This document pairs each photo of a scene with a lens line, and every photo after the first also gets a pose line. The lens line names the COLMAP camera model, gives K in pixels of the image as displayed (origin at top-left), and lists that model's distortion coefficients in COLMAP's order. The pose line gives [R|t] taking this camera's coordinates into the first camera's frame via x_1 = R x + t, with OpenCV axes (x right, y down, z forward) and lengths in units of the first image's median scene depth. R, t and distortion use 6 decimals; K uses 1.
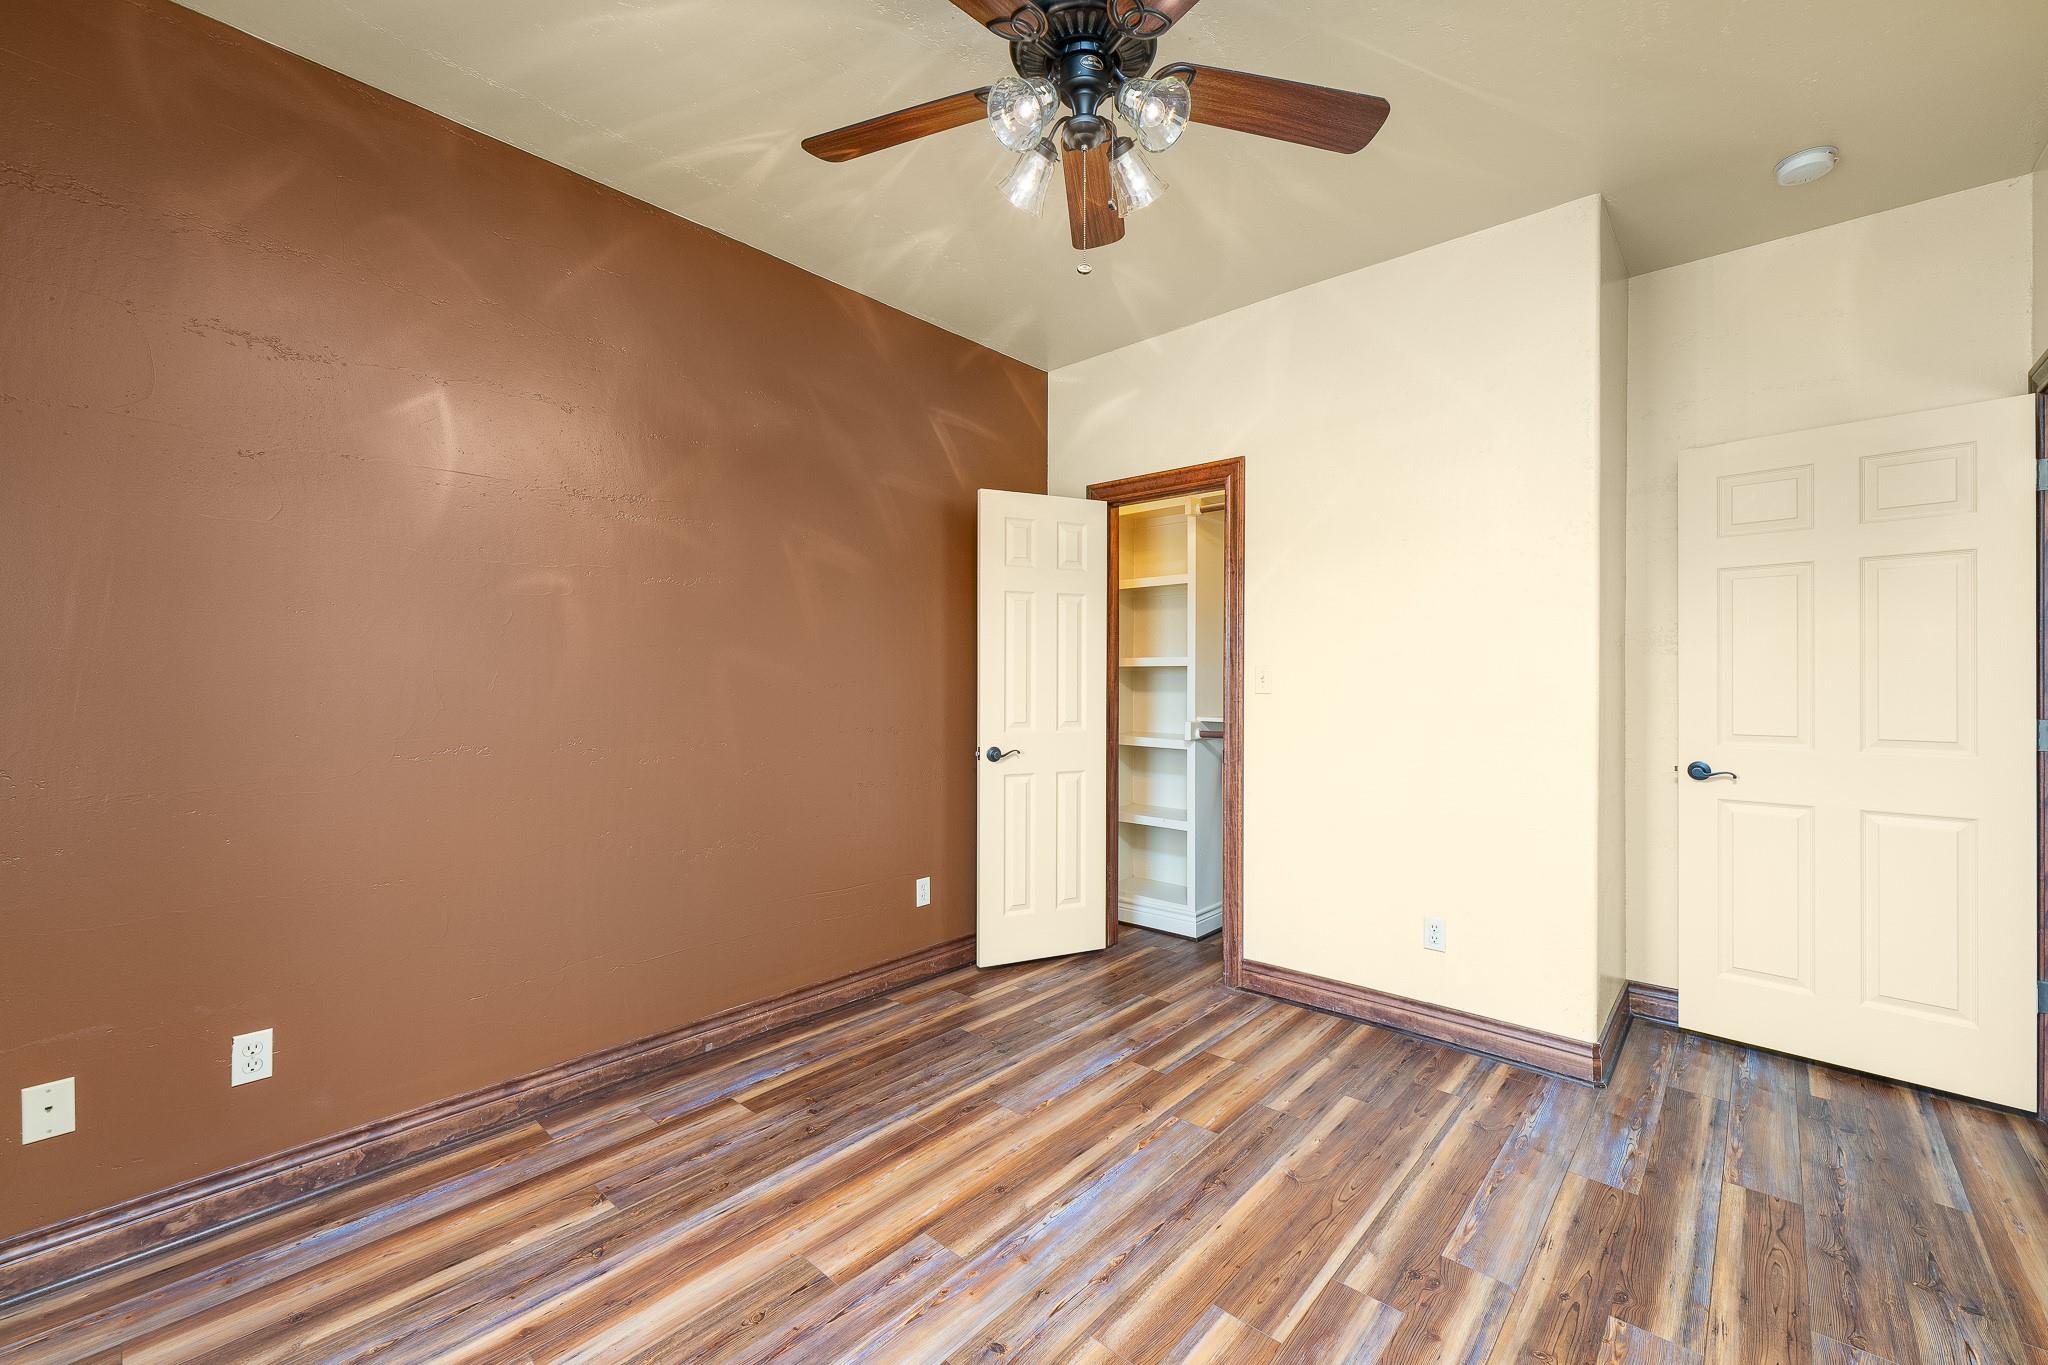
lens RADIAL K [[840.3, 0, 1039.3], [0, 840.3, 669.7], [0, 0, 1]] dist [0.000600, -0.000011]
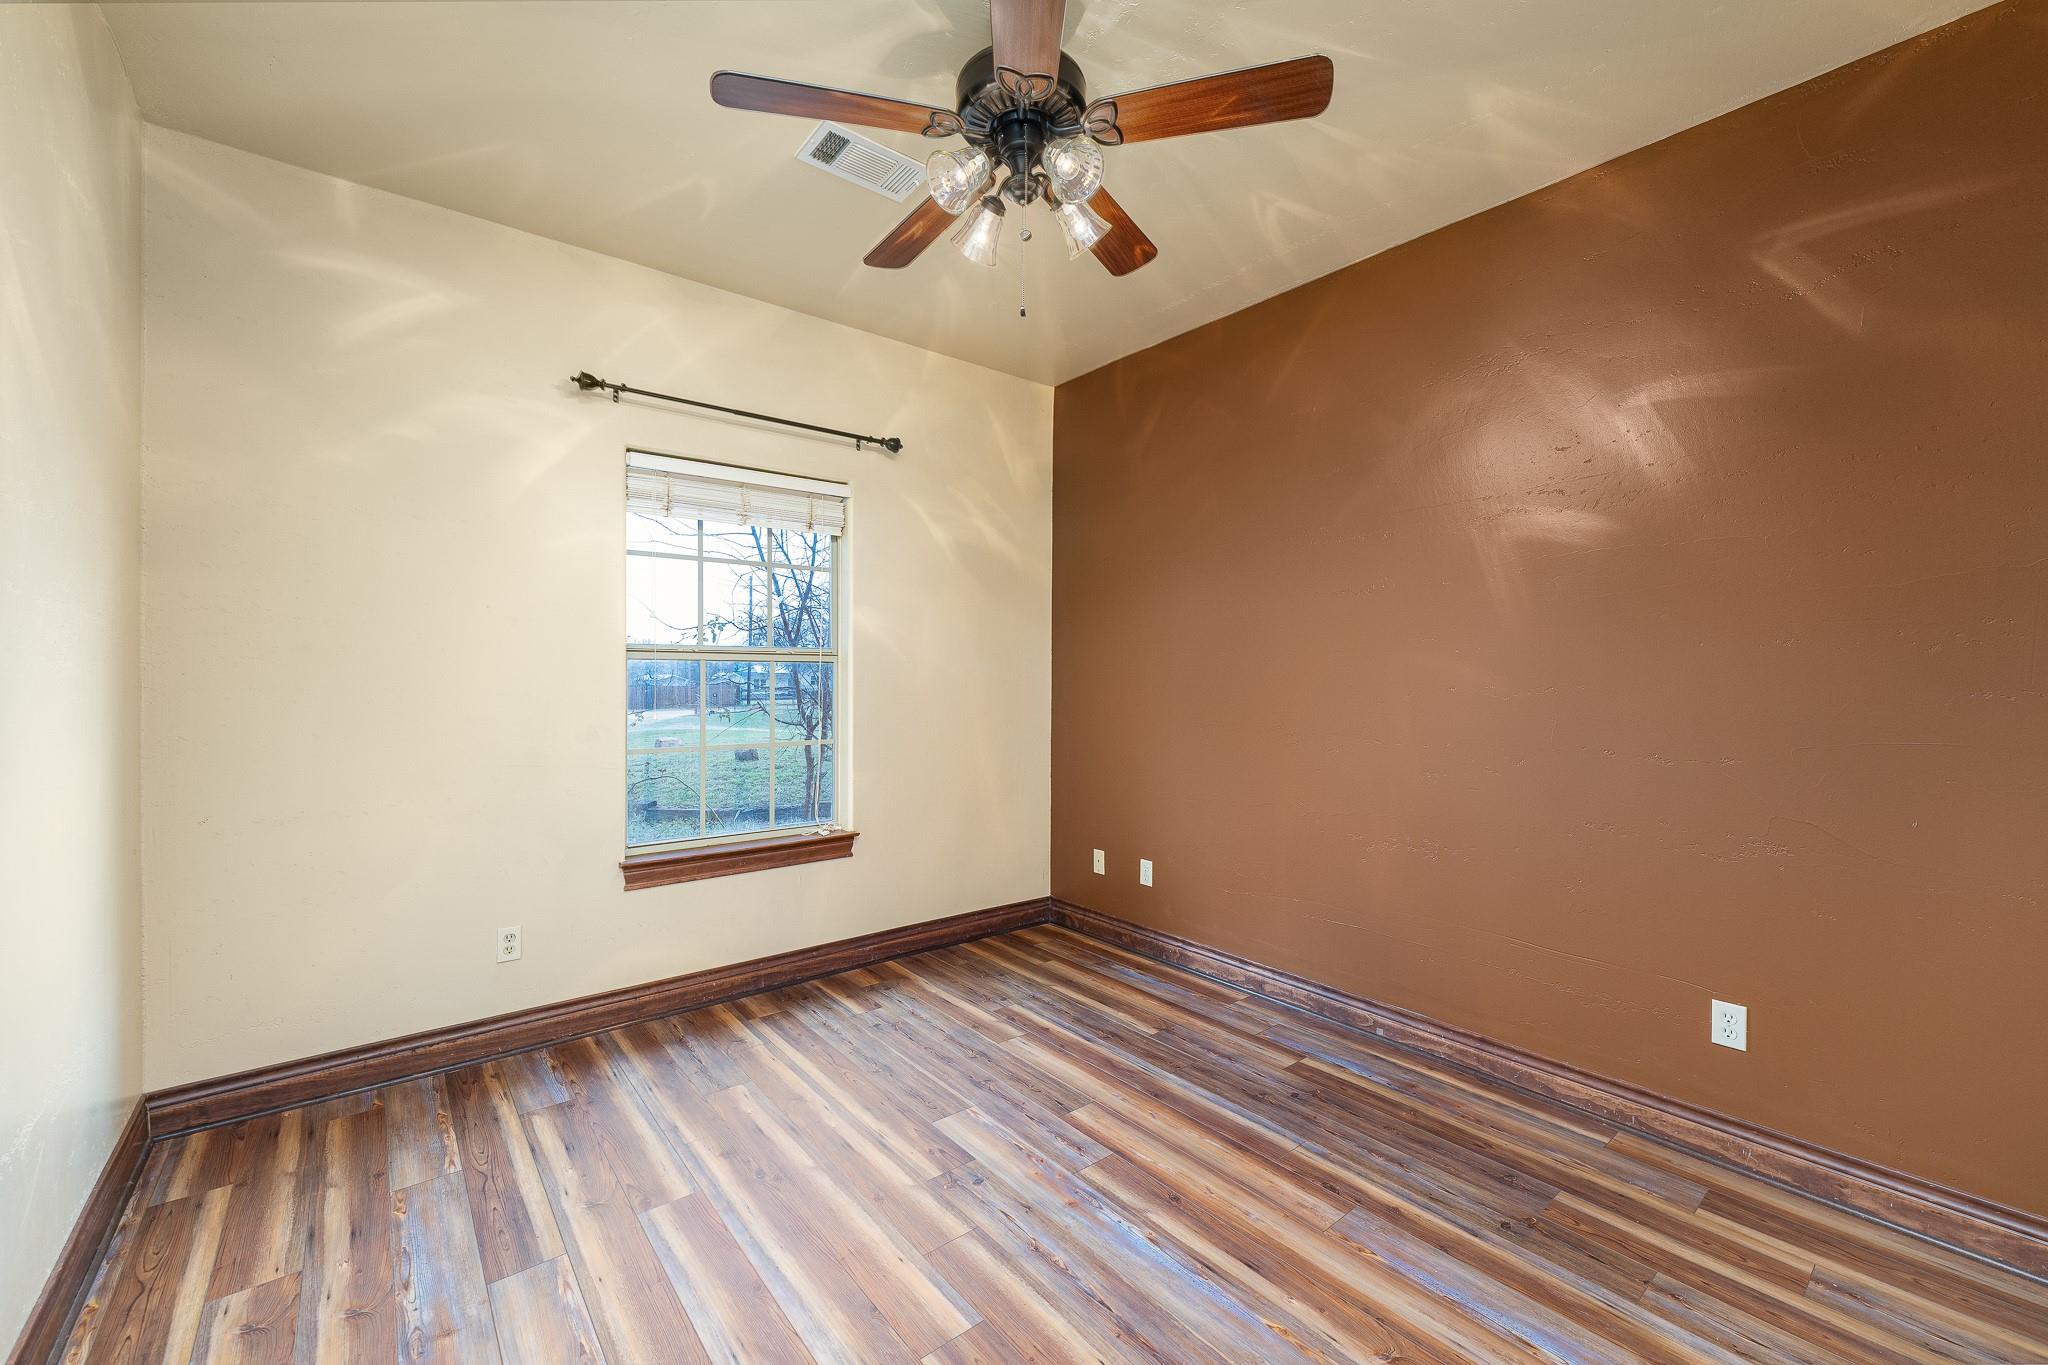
lens RADIAL K [[810.2, 0, 1024.0], [0, 810.2, 682.5], [0, 0, 1]] dist [0.000426, 0.000009]
pose [[-0.167507, 0.008013, -0.985838, 0.820588], [0.007405, 0.999949, 0.006870, -0.001320], [0.985843, -0.006149, -0.167558, 0.876060]]
